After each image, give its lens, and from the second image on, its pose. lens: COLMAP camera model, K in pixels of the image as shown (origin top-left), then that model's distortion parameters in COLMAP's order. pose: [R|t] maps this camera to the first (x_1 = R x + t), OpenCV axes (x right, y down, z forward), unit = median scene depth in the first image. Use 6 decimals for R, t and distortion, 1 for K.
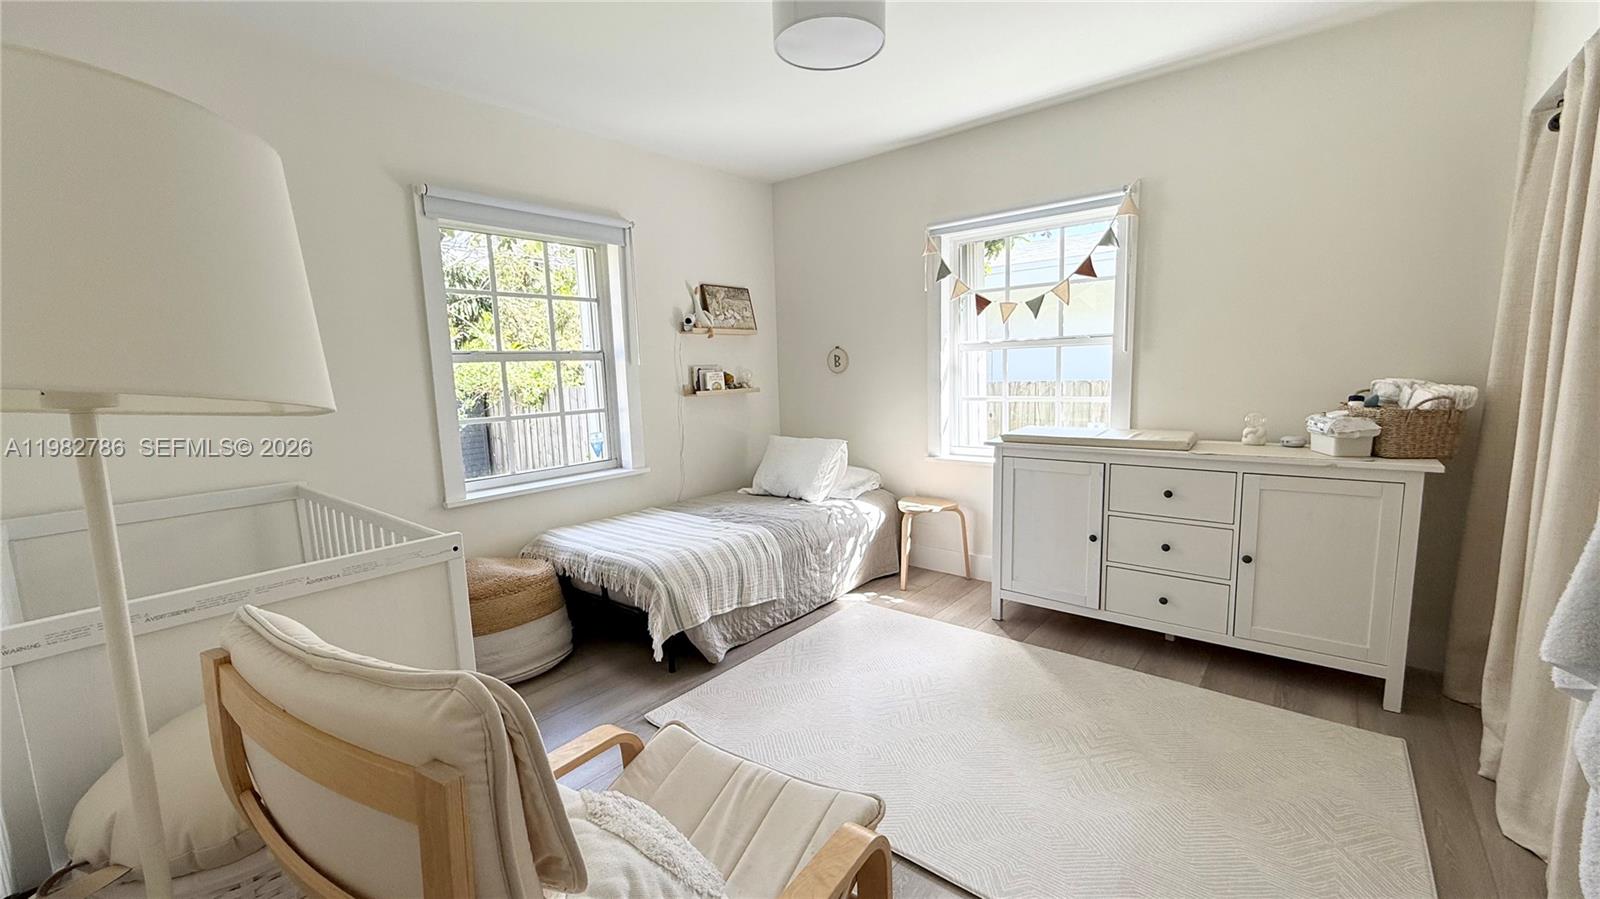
lens RADIAL K [[646.9, 0, 801.2], [0, 646.9, 449.9], [0, 0, 1]] dist [-0.002304, -0.000015]
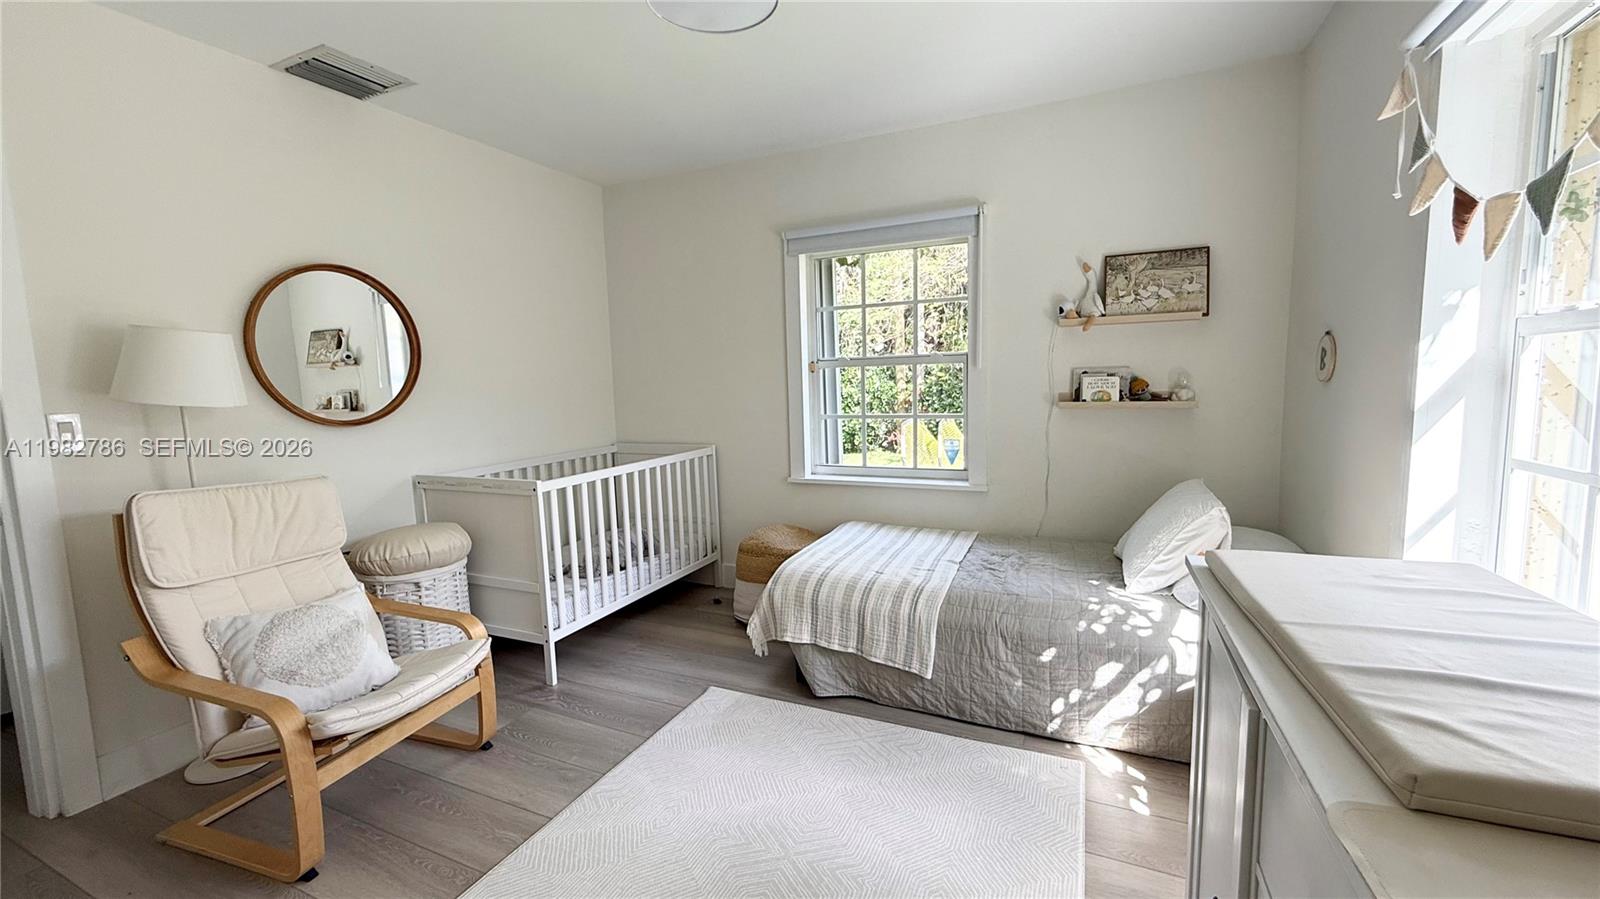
lens RADIAL K [[646.9, 0, 796.5], [0, 646.9, 451.1], [0, 0, 1]] dist [-0.002304, -0.000015]
pose [[0.245628, 0.133365, -0.960146, 0.559806], [-0.106238, 0.988228, 0.110087, -0.092739], [0.963525, 0.074963, 0.256905, 0.556933]]
